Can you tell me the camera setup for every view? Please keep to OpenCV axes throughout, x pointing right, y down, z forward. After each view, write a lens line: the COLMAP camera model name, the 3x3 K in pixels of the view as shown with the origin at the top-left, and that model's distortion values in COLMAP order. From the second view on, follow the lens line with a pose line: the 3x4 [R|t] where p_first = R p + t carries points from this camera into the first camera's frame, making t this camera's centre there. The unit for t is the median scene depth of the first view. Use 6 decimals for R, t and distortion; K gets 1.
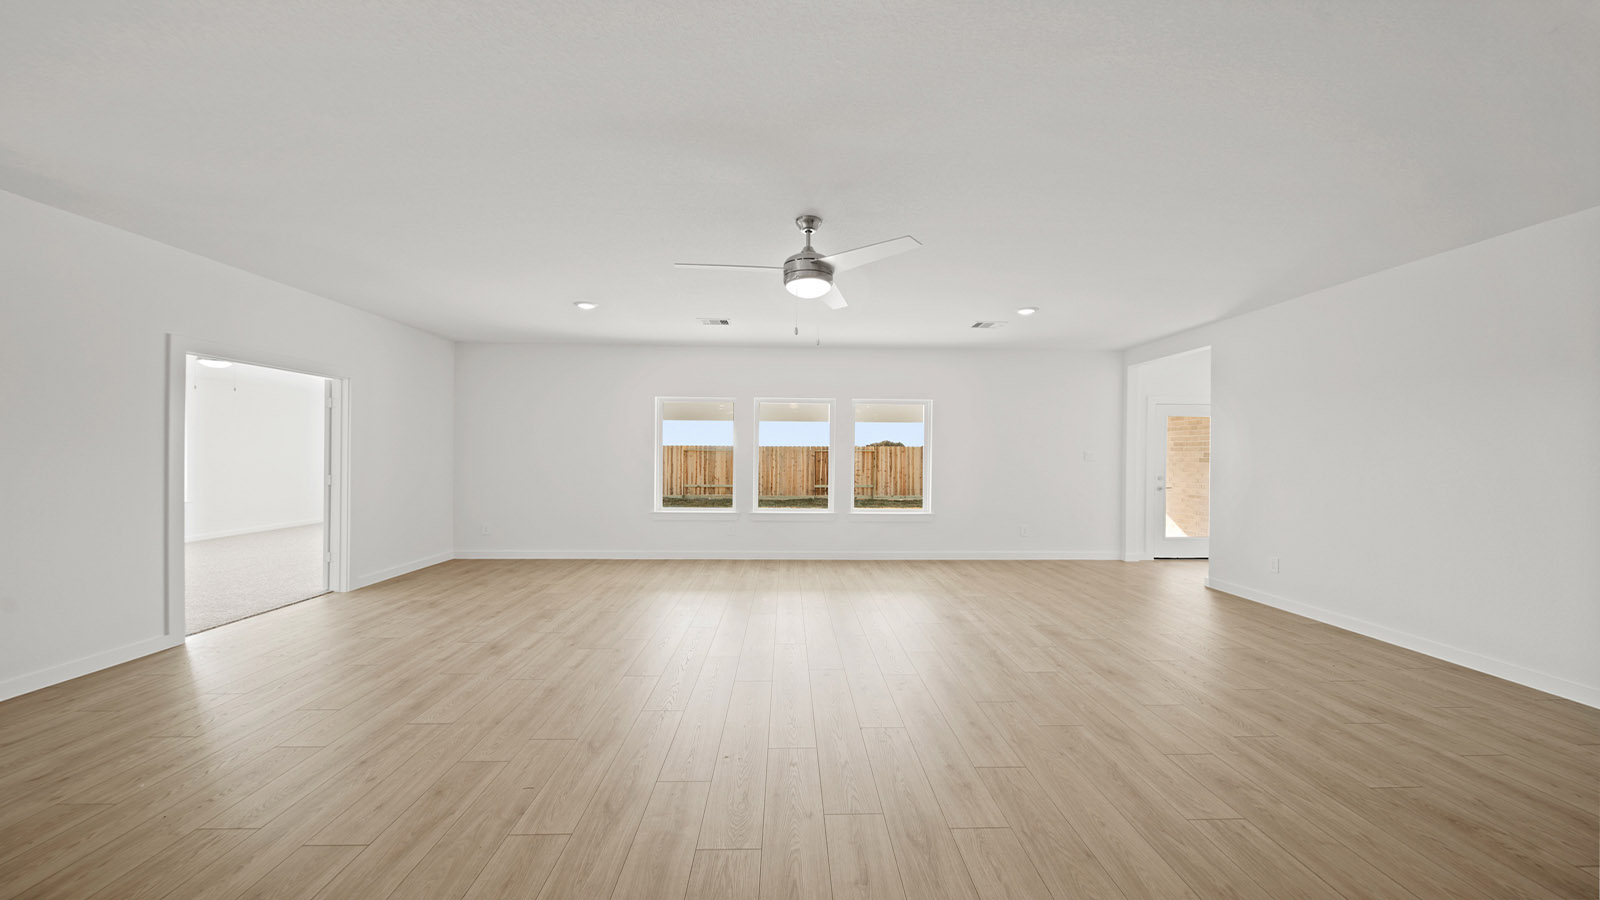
lens RADIAL K [[579.2, 0, 800.0], [0, 579.2, 450.0], [0, 0, 1]] dist [-0.012002, -0.000072]
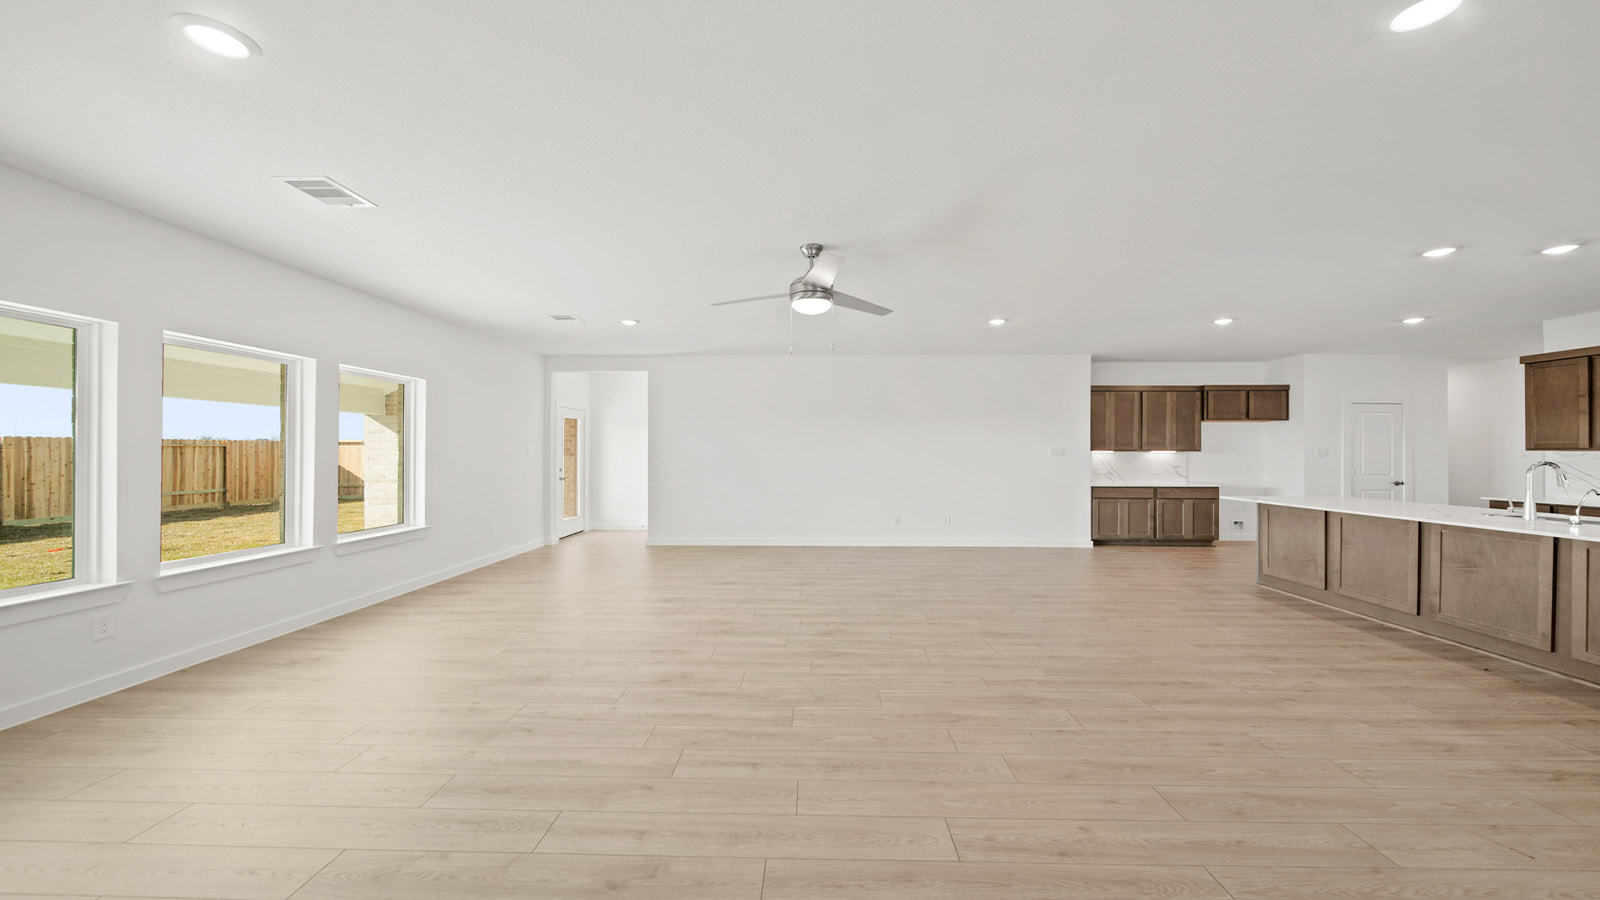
lens RADIAL K [[558.8, 0, 809.2], [0, 558.8, 455.8], [0, 0, 1]] dist [-0.000769, 0.000012]
pose [[0.042292, -0.014301, 0.999003, -1.094779], [-0.008761, 0.999854, 0.014684, -0.009758], [-0.999067, -0.009373, 0.042161, 0.939431]]
